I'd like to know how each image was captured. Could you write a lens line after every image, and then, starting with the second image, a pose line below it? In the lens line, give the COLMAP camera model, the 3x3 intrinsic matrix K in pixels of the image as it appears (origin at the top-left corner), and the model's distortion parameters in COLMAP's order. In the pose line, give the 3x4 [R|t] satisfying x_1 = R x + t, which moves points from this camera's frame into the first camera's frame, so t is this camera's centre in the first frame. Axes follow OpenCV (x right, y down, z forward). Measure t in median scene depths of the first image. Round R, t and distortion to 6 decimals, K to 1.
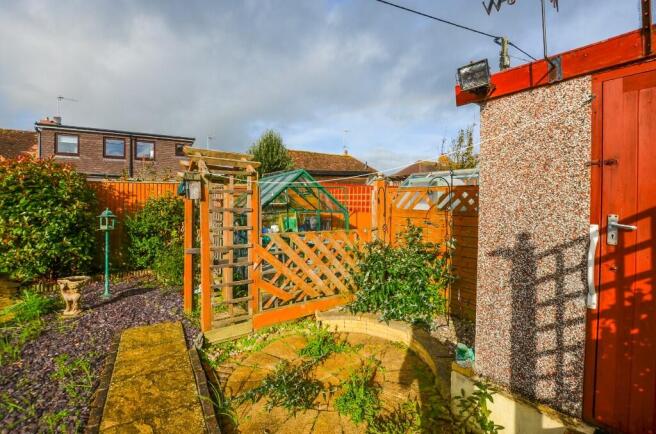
lens RADIAL K [[288.0, 0, 332.4], [0, 288.0, 224.9], [0, 0, 1]] dist [-0.000622, -0.000526]
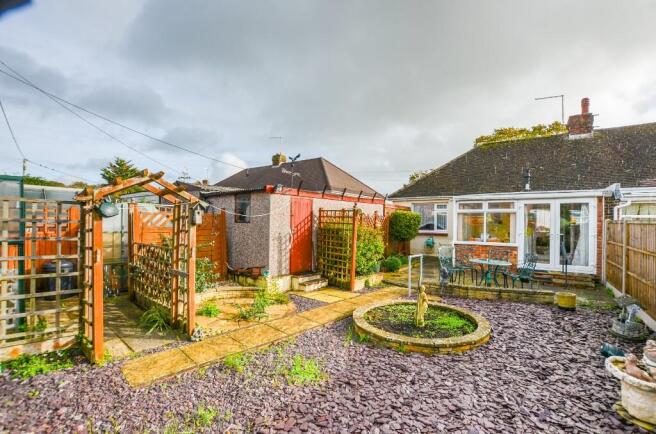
lens RADIAL K [[288.0, 0, 332.4], [0, 288.0, 224.9], [0, 0, 1]] dist [-0.000622, -0.000526]
pose [[-0.235820, -0.024640, 0.971484, -3.074178], [0.032064, 0.998937, 0.033120, -0.167198], [-0.971268, 0.038960, -0.234779, 1.199077]]
